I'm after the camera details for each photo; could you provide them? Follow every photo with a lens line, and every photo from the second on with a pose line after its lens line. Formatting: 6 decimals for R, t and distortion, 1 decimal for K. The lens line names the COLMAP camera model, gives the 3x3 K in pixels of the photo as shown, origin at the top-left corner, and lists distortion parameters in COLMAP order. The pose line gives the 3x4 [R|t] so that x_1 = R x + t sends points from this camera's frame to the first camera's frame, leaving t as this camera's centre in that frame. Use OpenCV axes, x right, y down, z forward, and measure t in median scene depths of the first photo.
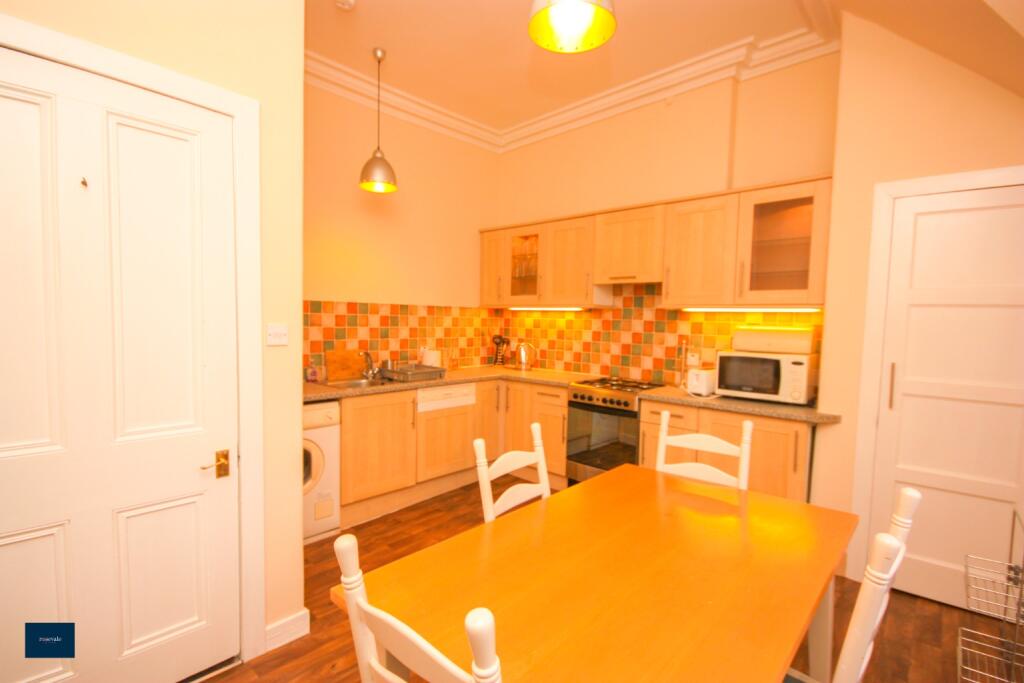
lens RADIAL K [[474.2, 0, 511.3], [0, 474.2, 344.1], [0, 0, 1]] dist [0.014319, -0.016874]
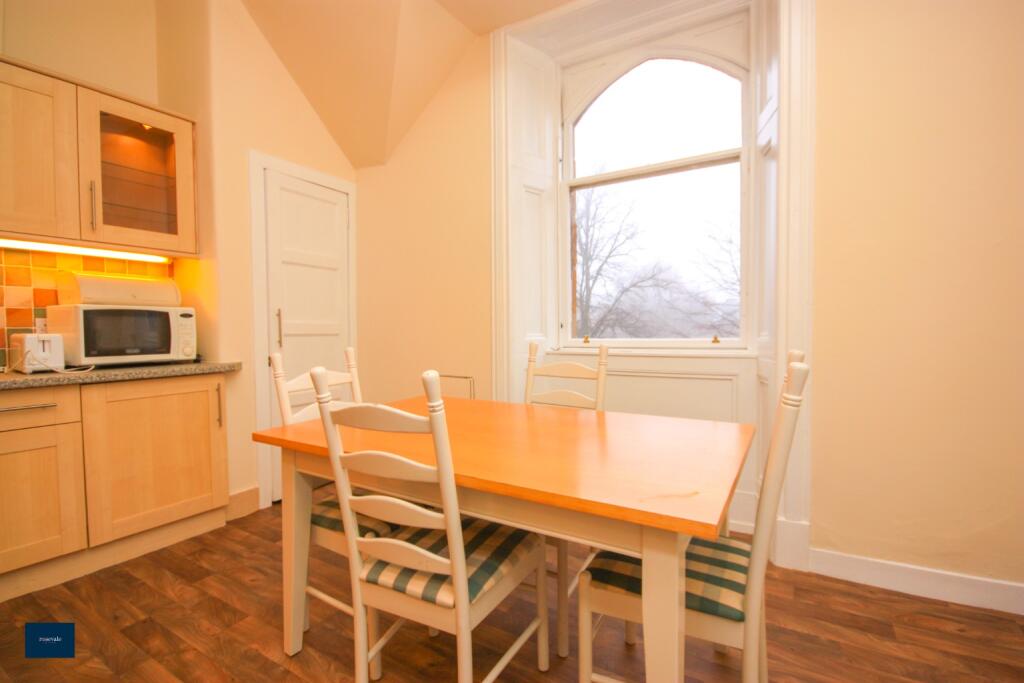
lens RADIAL K [[474.2, 0, 511.3], [0, 474.2, 344.1], [0, 0, 1]] dist [0.014319, -0.016874]
pose [[-0.210600, -0.047247, 0.976430, -0.297717], [0.055321, 0.996655, 0.060157, 0.052966], [-0.976006, 0.066687, -0.207282, 0.418087]]
